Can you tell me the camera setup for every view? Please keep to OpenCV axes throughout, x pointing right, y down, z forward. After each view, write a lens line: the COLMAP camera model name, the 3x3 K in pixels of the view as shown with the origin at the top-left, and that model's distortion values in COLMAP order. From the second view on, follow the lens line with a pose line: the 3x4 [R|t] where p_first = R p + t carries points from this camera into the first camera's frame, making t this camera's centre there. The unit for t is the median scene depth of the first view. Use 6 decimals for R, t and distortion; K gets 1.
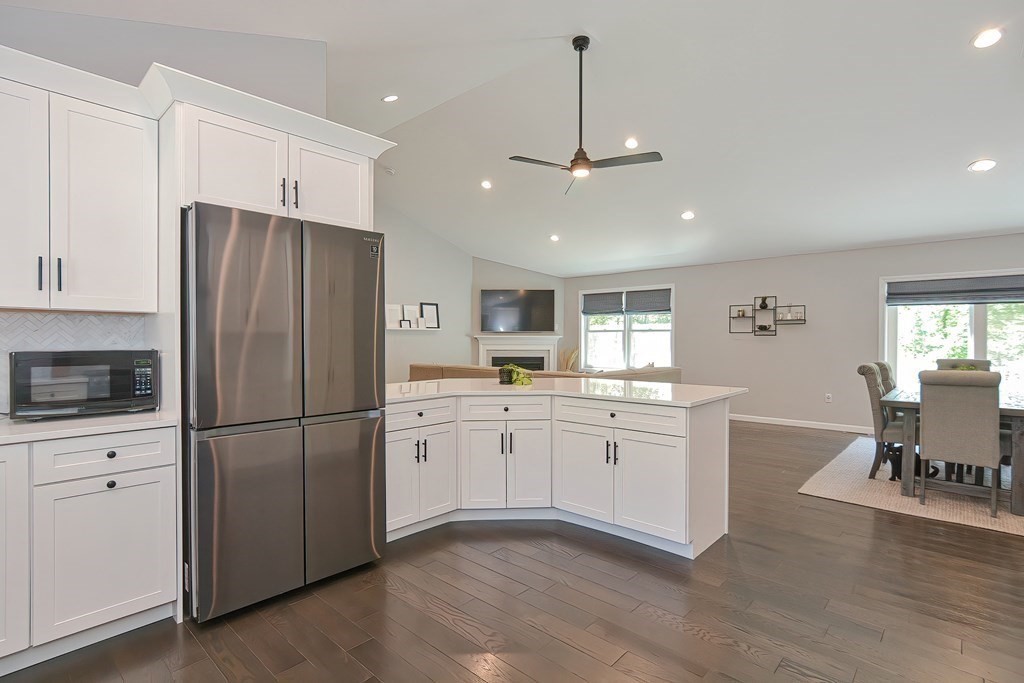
lens RADIAL K [[498.7, 0, 513.2], [0, 498.7, 342.1], [0, 0, 1]] dist [-0.012059, 0.001532]
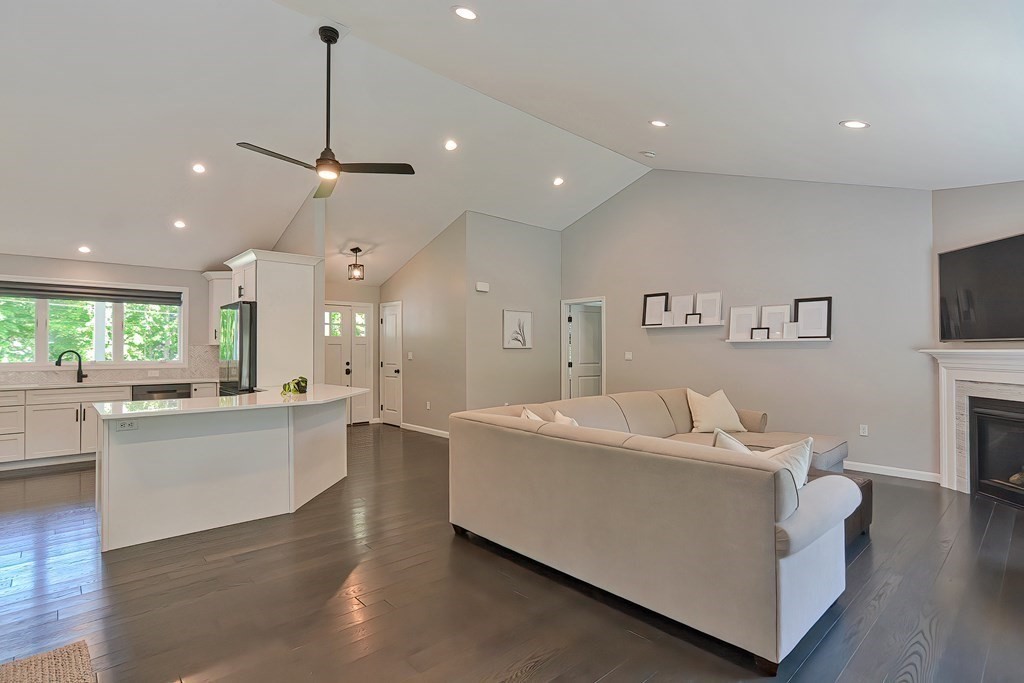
lens RADIAL K [[499.5, 0, 515.1], [0, 499.5, 344.5], [0, 0, 1]] dist [-0.010269, 0.000938]
pose [[-0.079525, -0.011129, -0.996771, 1.389710], [-0.006881, 0.999920, -0.010615, -0.030853], [0.996809, 0.006015, -0.079595, 1.945918]]
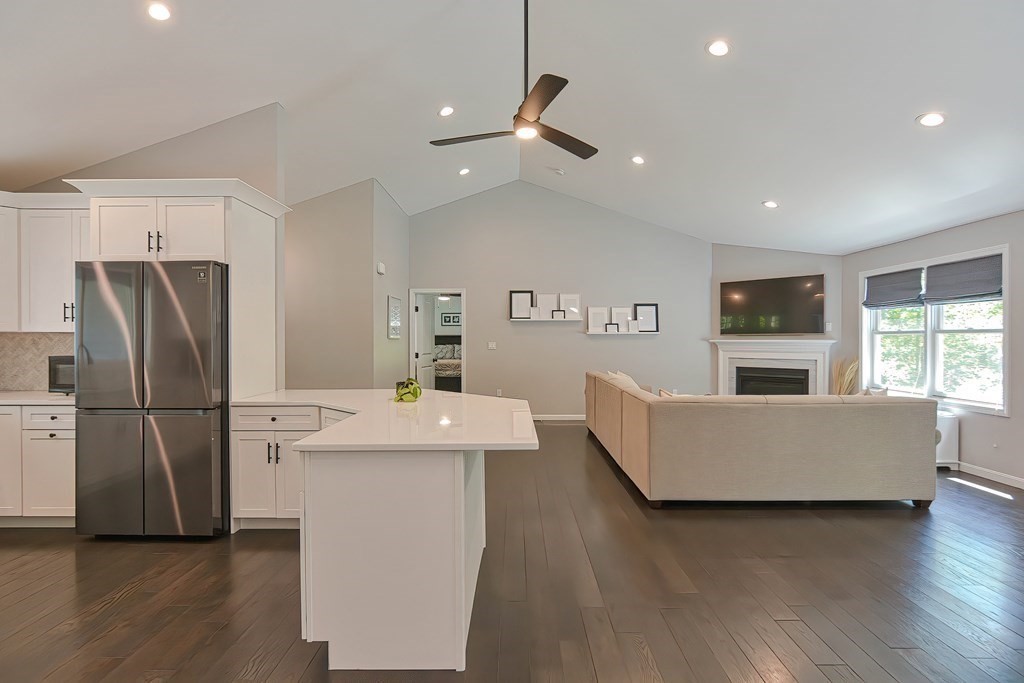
lens RADIAL K [[498.7, 0, 513.2], [0, 498.7, 342.1], [0, 0, 1]] dist [-0.012059, 0.001532]
pose [[0.673813, 0.001710, -0.738900, 0.947426], [-0.003404, 0.999994, -0.000791, -0.023300], [0.738894, 0.003048, 0.673815, 0.645589]]
